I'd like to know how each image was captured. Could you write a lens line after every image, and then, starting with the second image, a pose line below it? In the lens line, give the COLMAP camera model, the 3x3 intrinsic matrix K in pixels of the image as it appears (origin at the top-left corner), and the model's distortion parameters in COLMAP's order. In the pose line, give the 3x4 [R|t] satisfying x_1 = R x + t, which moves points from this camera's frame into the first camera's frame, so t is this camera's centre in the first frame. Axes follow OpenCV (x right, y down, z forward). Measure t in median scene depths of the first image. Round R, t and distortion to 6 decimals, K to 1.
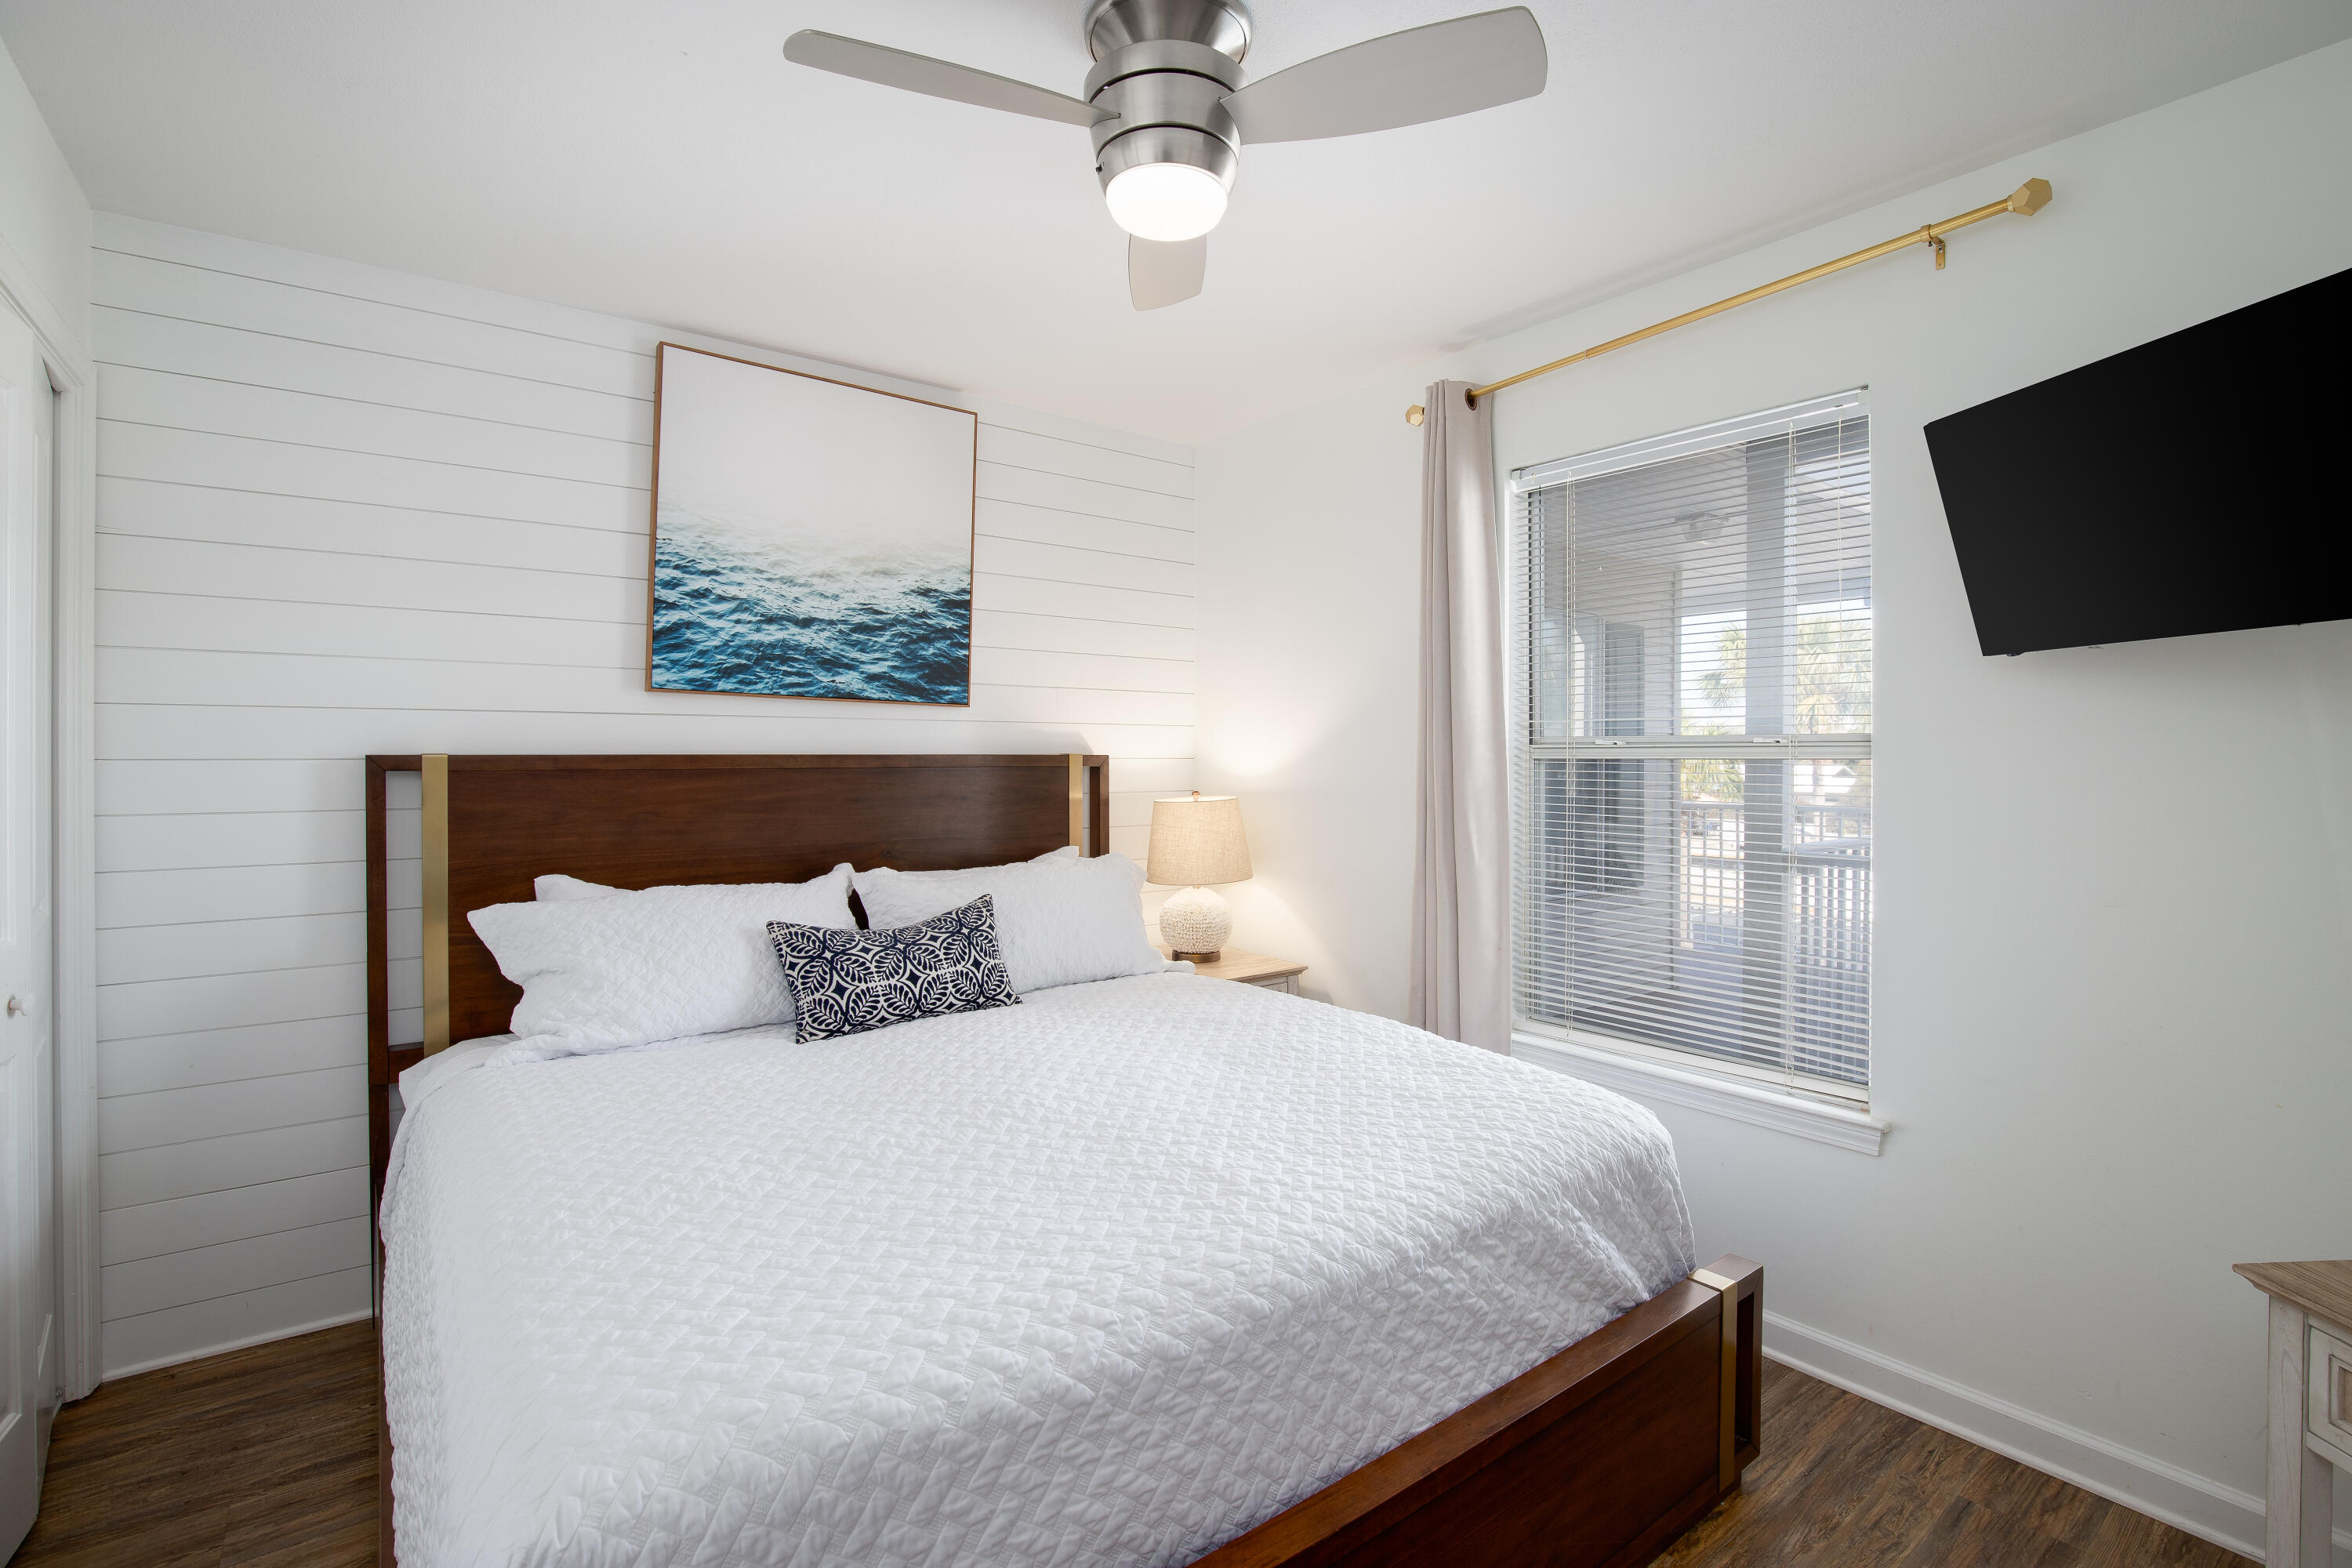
lens RADIAL K [[1094.6, 0, 1177.8], [0, 1094.6, 764.7], [0, 0, 1]] dist [-0.040382, 0.008245]
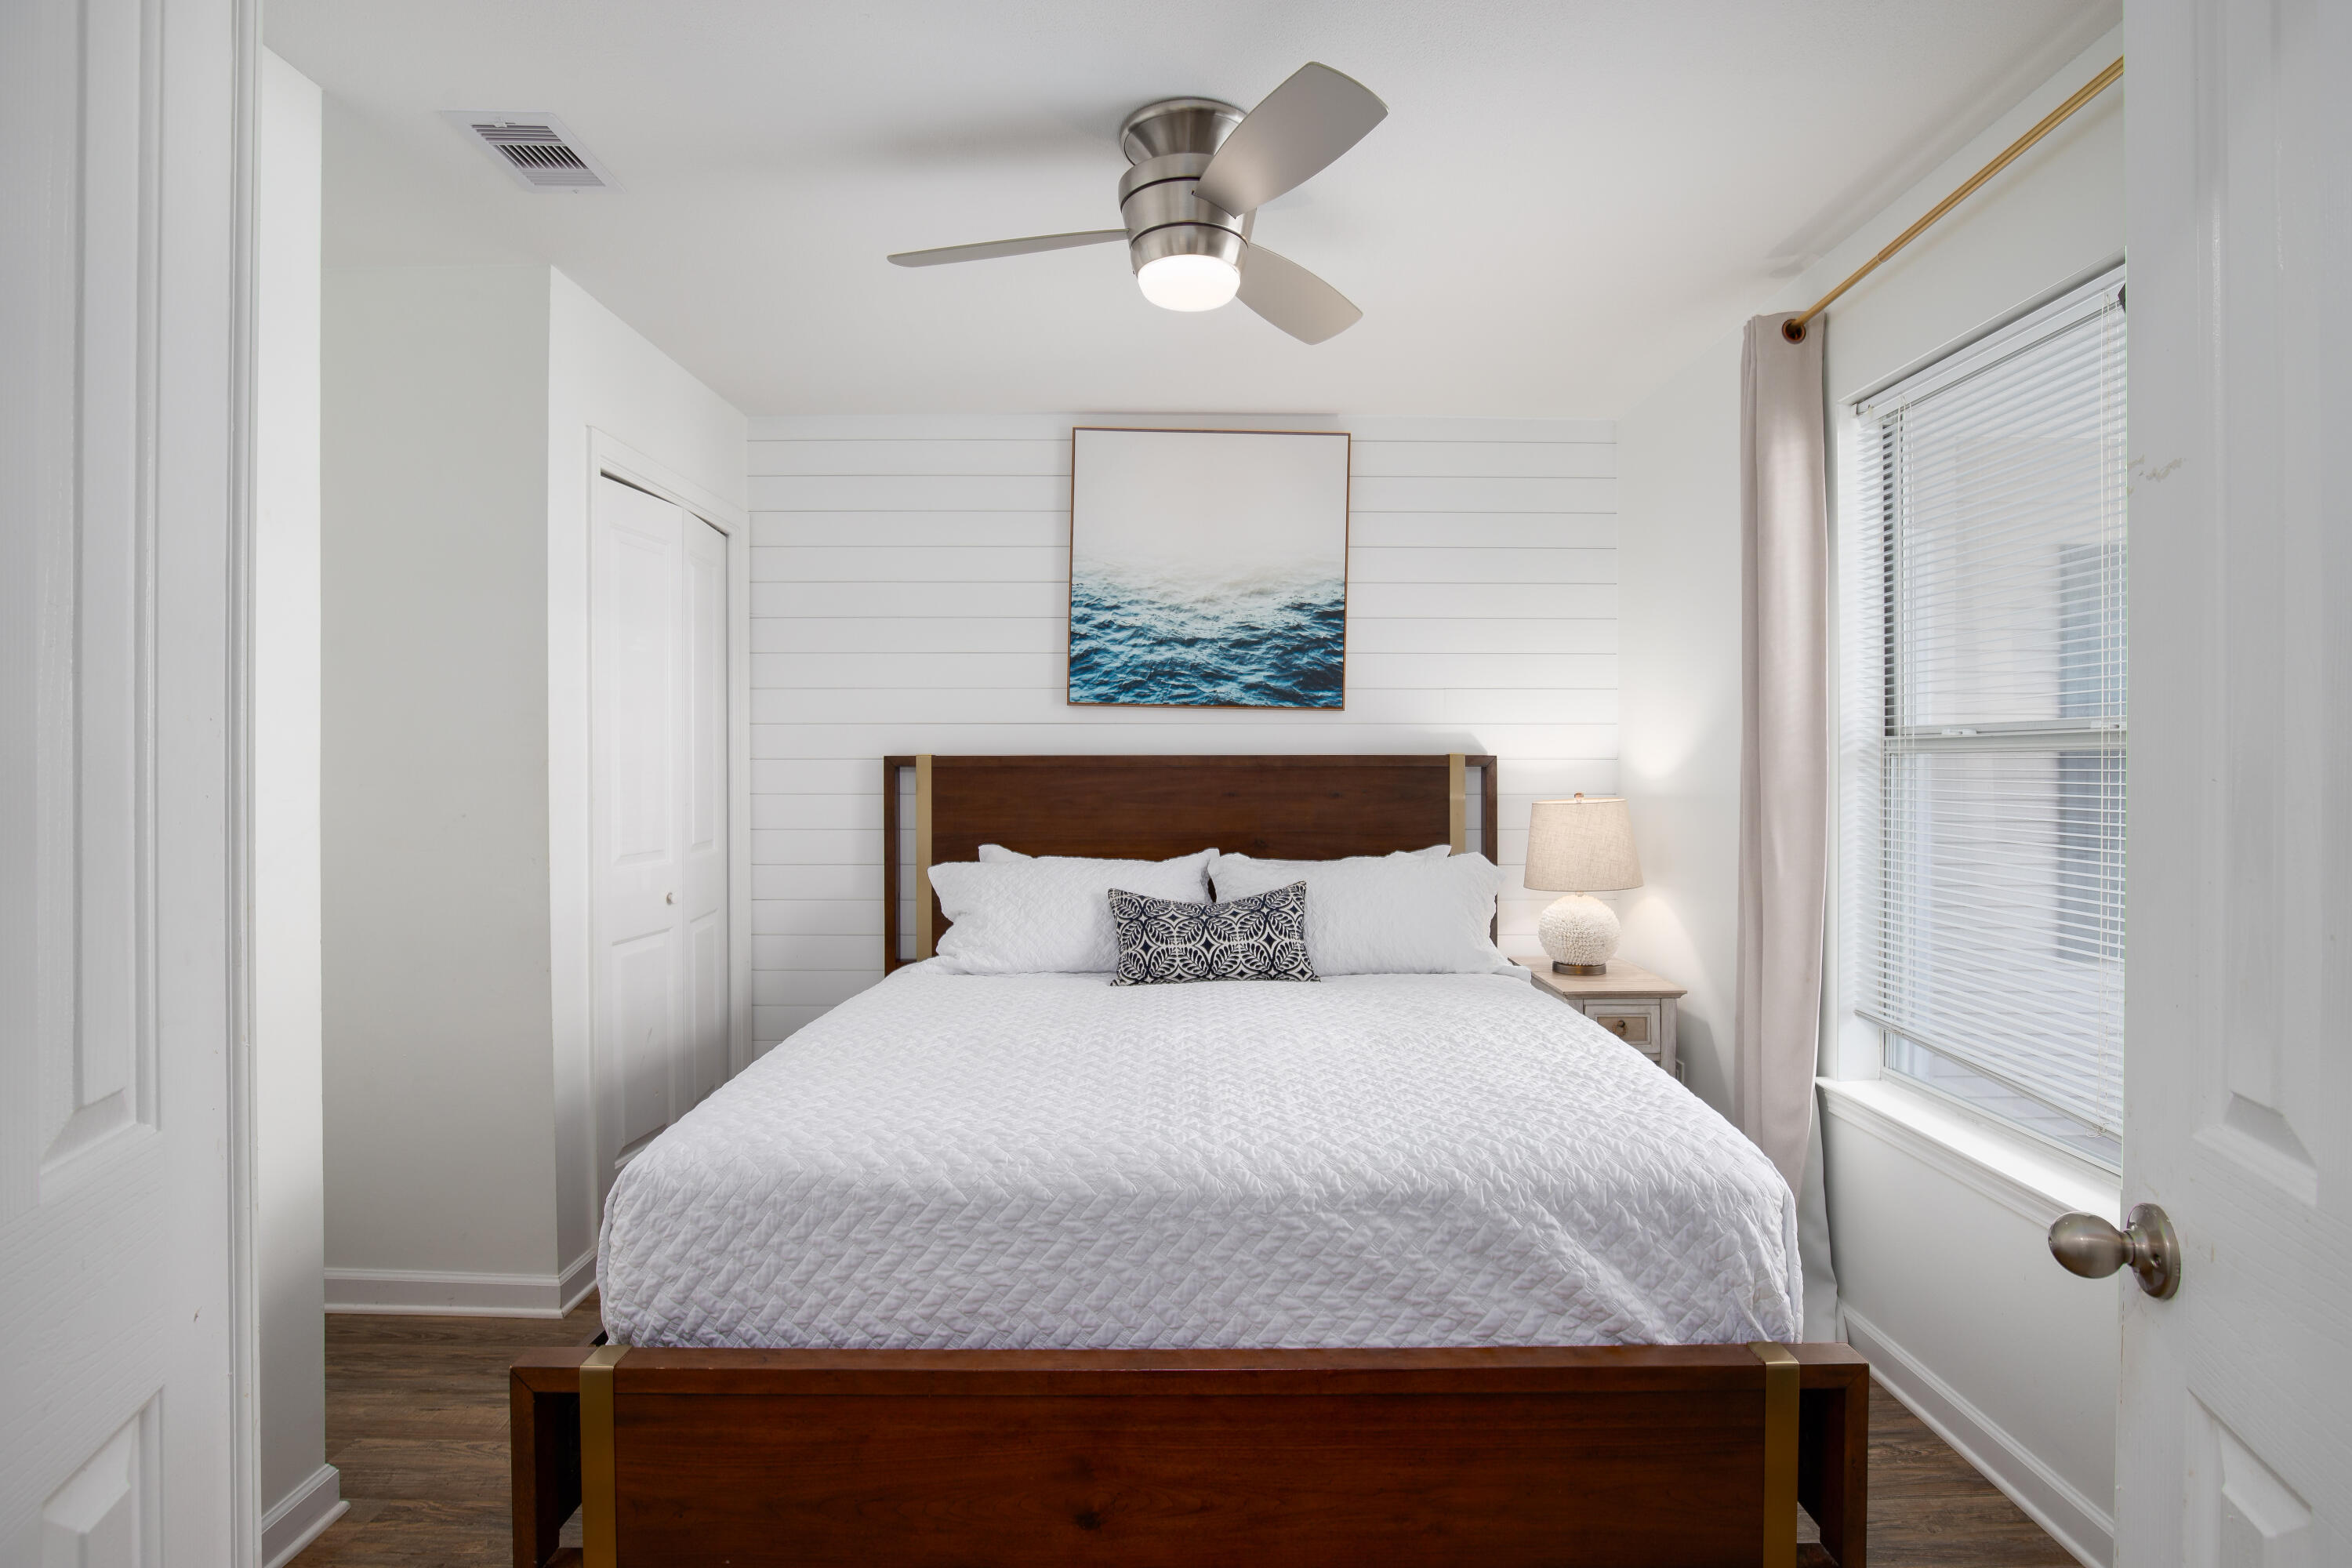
lens RADIAL K [[1183.7, 0, 1178.2], [0, 1183.7, 786.0], [0, 0, 1]] dist [-0.024386, 0.000193]
pose [[0.793390, 0.010400, -0.608625, 0.529898], [-0.003702, 0.999918, 0.012261, 0.010532], [0.608703, -0.007475, 0.793363, -0.024742]]
